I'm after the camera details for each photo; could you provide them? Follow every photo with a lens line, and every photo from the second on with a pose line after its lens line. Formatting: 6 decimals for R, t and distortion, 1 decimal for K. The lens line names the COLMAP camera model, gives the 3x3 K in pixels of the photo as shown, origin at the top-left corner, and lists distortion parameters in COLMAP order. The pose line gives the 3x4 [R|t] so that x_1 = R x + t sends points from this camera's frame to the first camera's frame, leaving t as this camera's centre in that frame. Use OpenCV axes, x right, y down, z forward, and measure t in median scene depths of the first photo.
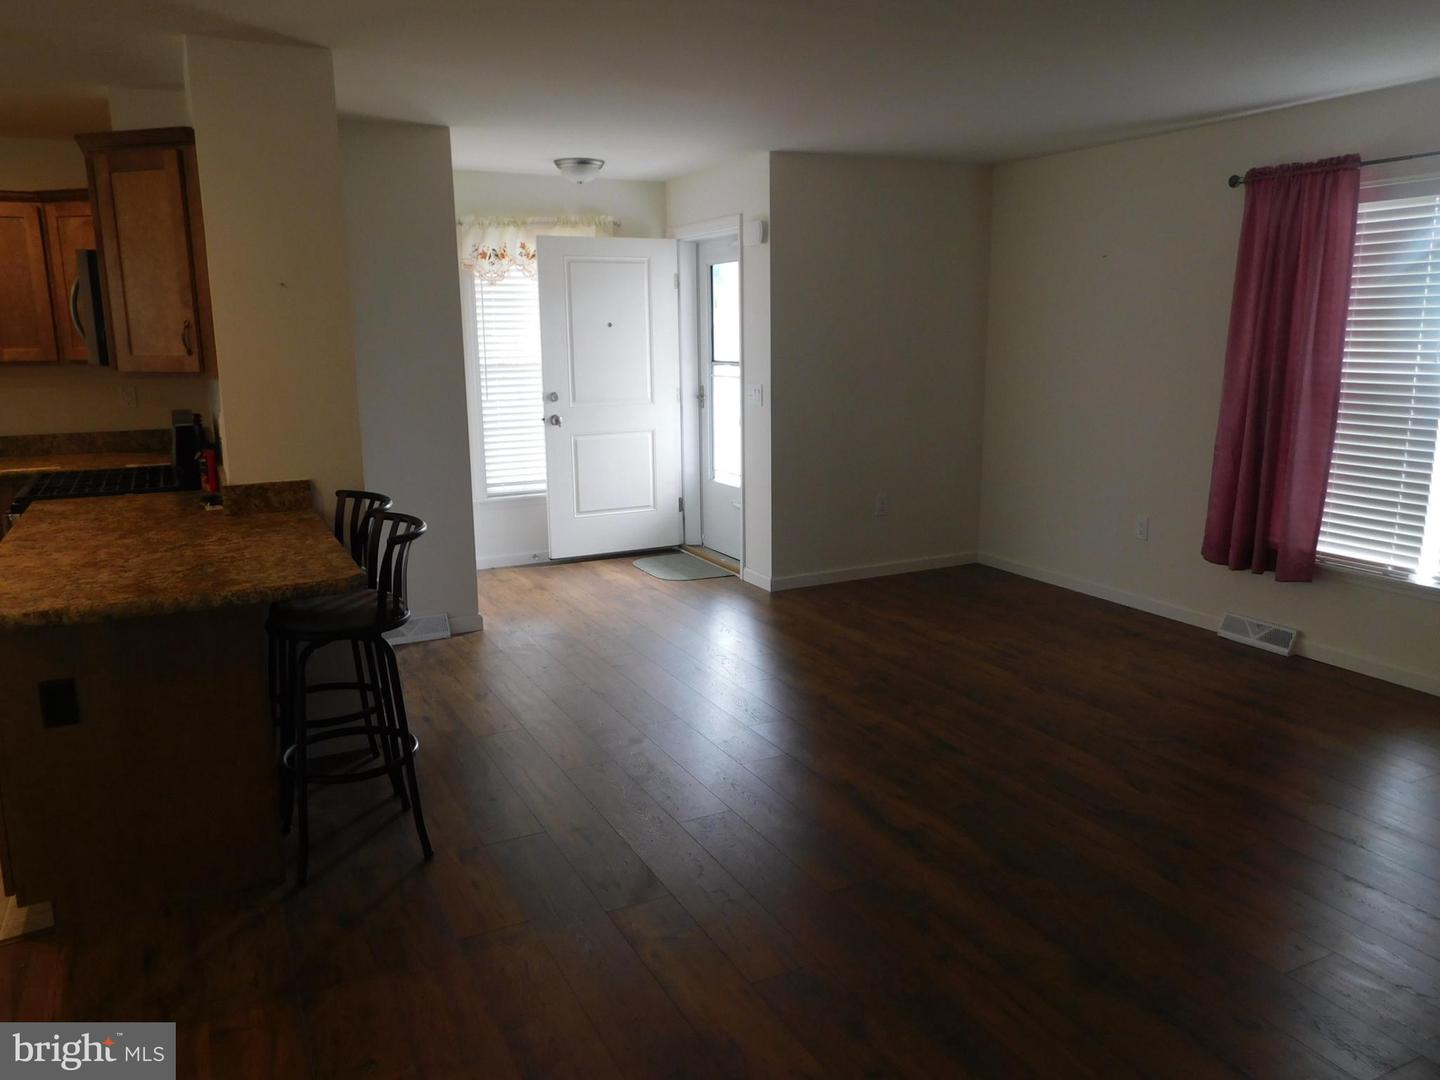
lens RADIAL K [[1067.1, 0, 721.2], [0, 1067.1, 540.2], [0, 0, 1]] dist [-0.002743, -0.003151]
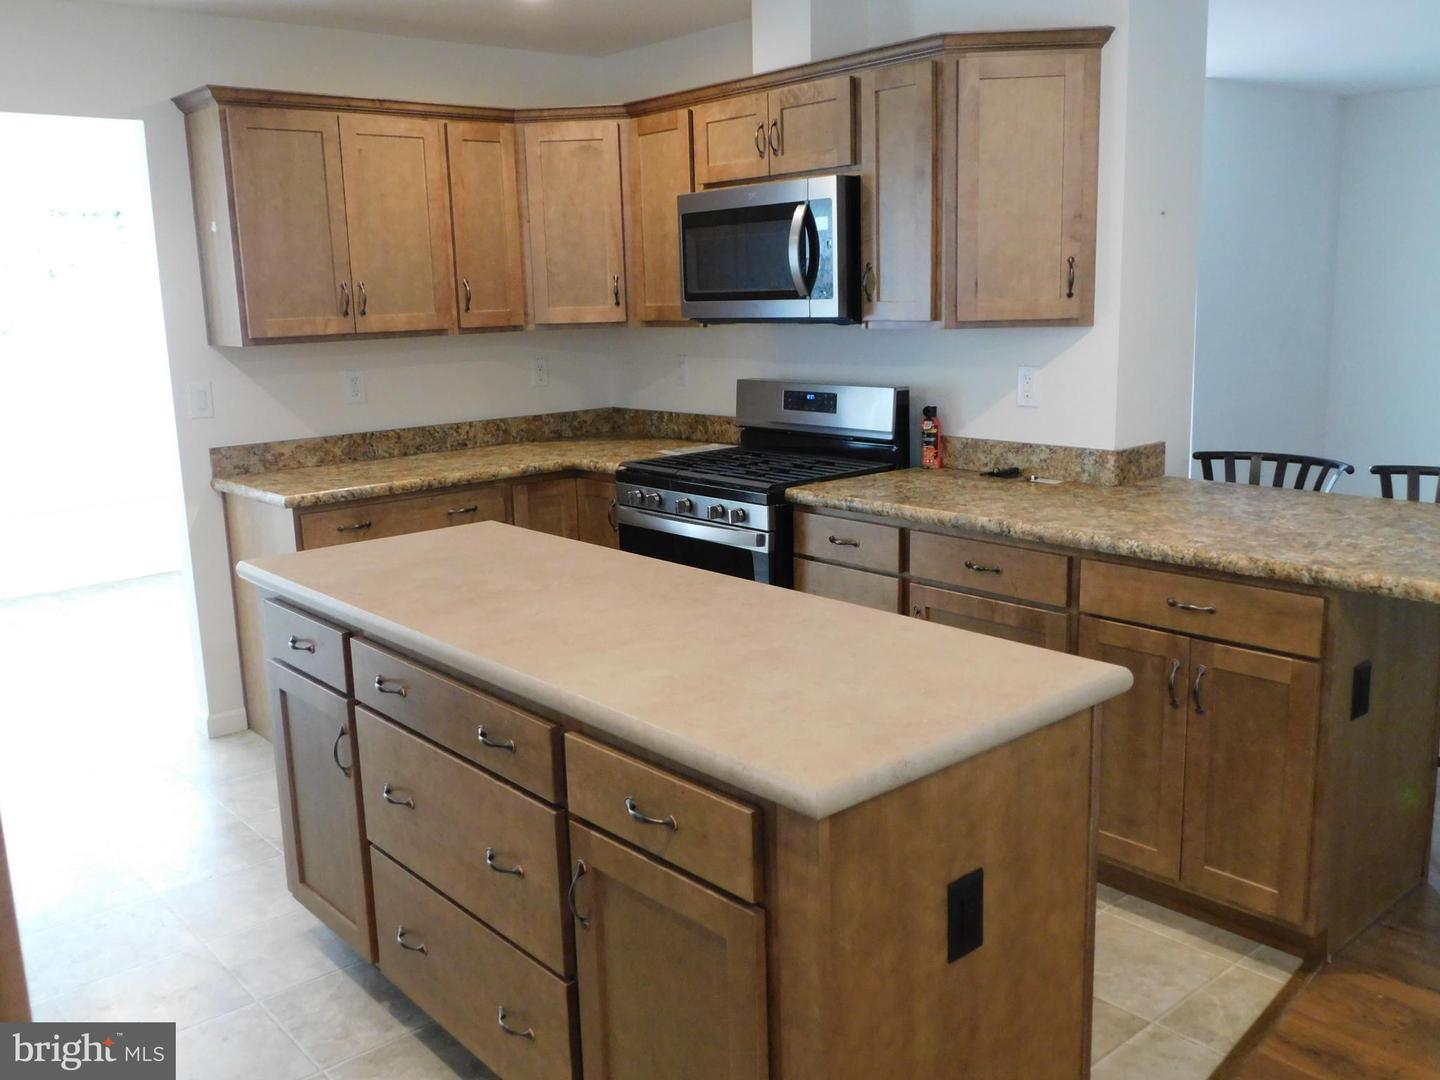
lens RADIAL K [[1278.2, 0, 721.5], [0, 1278.2, 543.0], [0, 0, 1]] dist [0.013225, -0.002871]
pose [[0.965341, -0.069424, 0.251590, -0.695818], [0.070656, 0.997492, 0.004145, -0.002773], [-0.251247, 0.013775, 0.967825, 0.058419]]
